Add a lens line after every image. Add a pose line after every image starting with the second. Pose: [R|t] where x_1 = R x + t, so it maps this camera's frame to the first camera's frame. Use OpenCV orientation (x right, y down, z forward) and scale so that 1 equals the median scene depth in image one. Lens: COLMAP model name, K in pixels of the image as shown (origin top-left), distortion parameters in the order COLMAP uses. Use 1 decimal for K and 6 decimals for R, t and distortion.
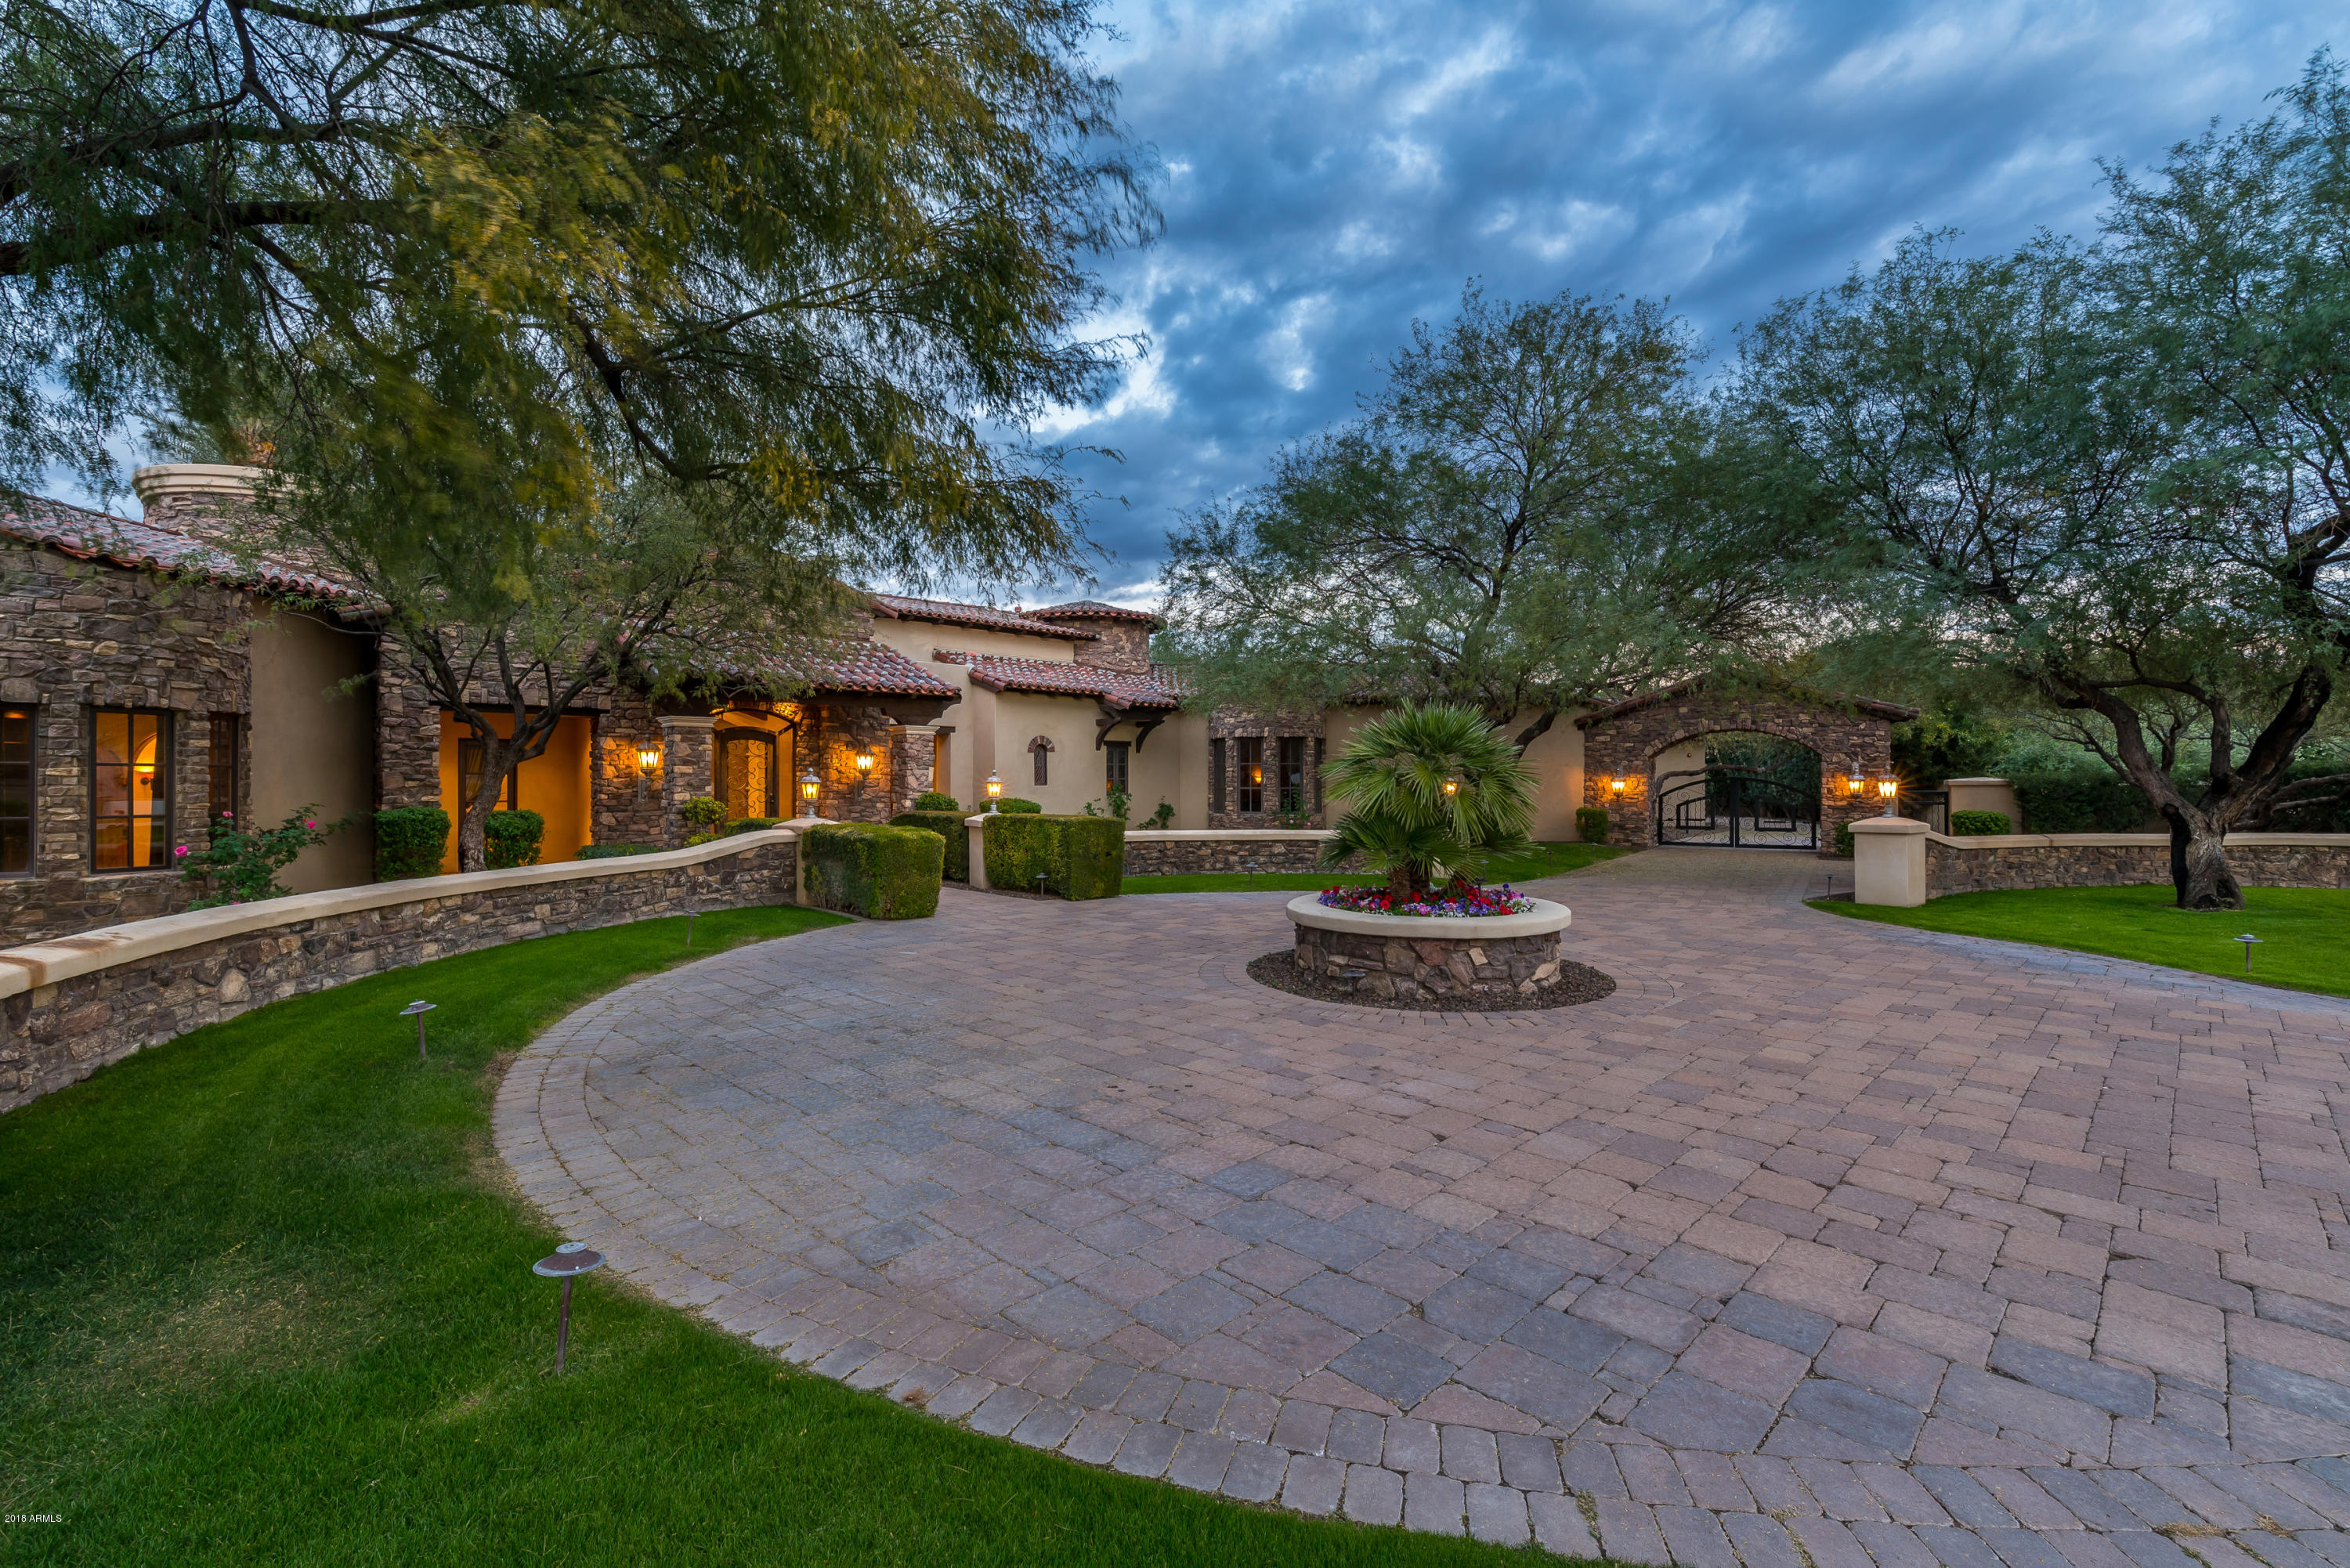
lens RADIAL K [[1010.8, 0, 1175.0], [0, 1010.8, 784.0], [0, 0, 1]] dist [-0.000336, 0.000117]
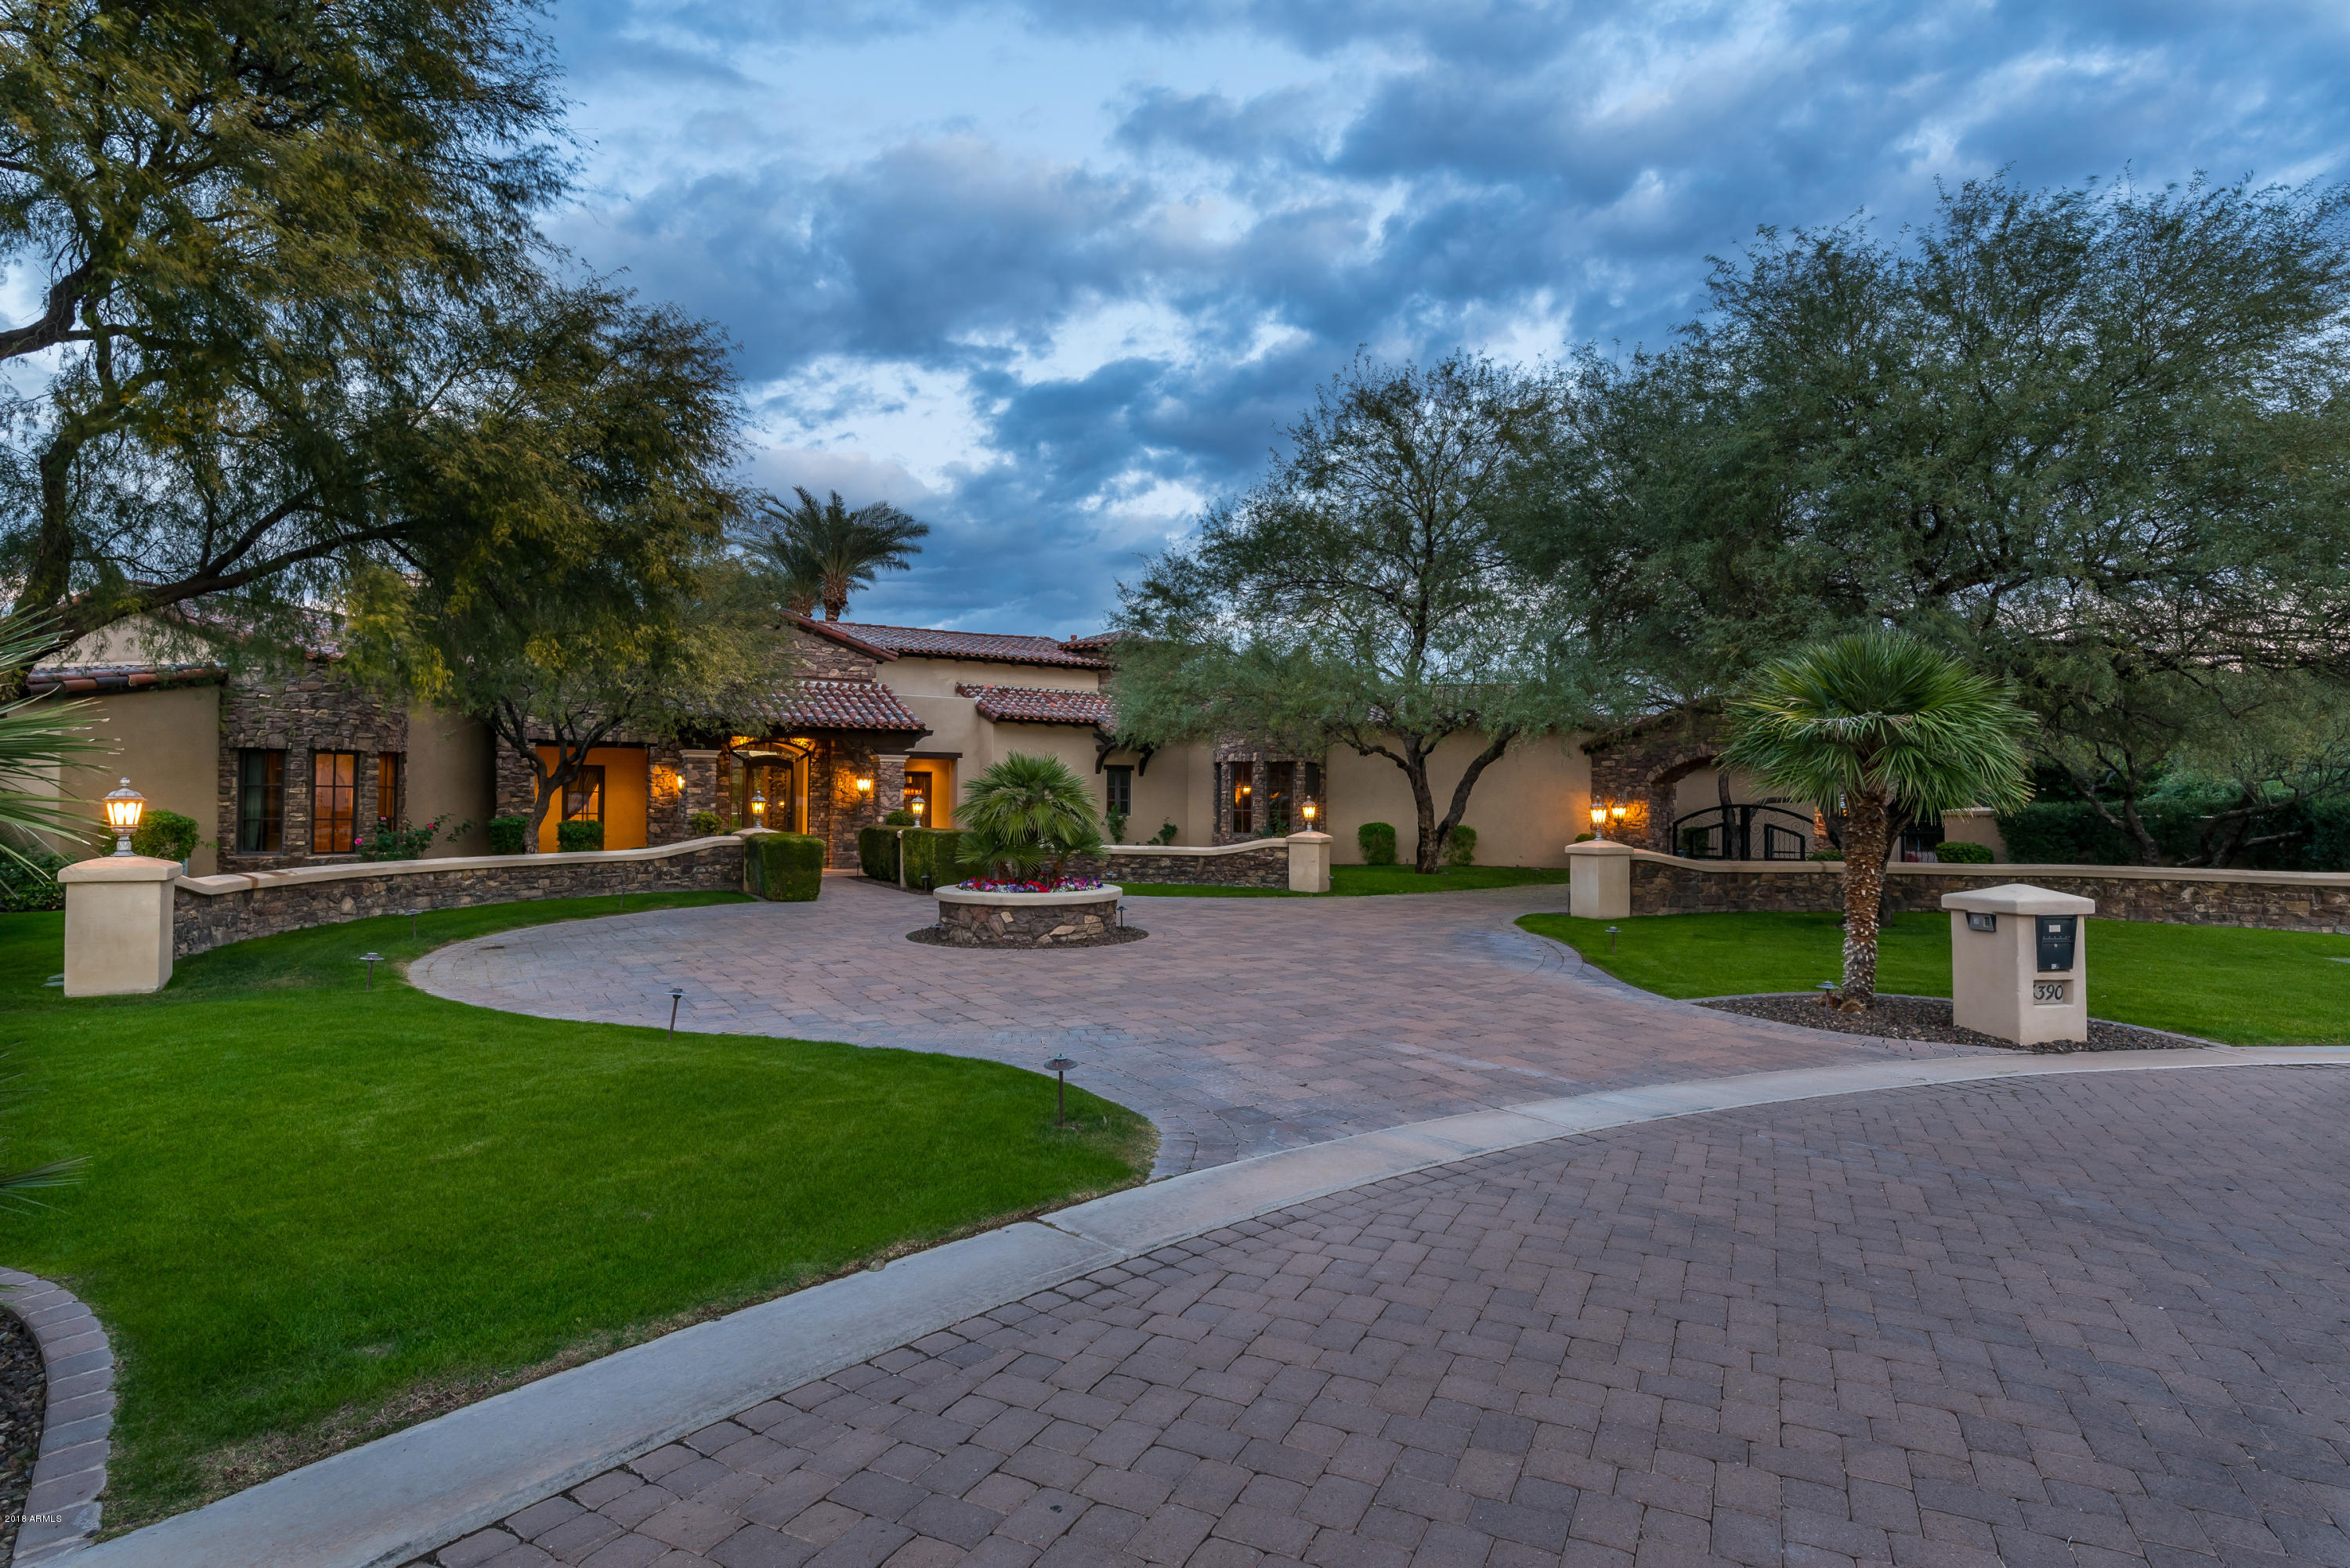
lens RADIAL K [[1187.5, 0, 1175.0], [0, 1187.5, 784.0], [0, 0, 1]] dist [-0.000591, -0.000202]
pose [[0.973652, 0.005921, -0.227964, 0.526833], [-0.009902, 0.999818, -0.016323, -0.004383], [0.227825, 0.018150, 0.973533, -0.399263]]
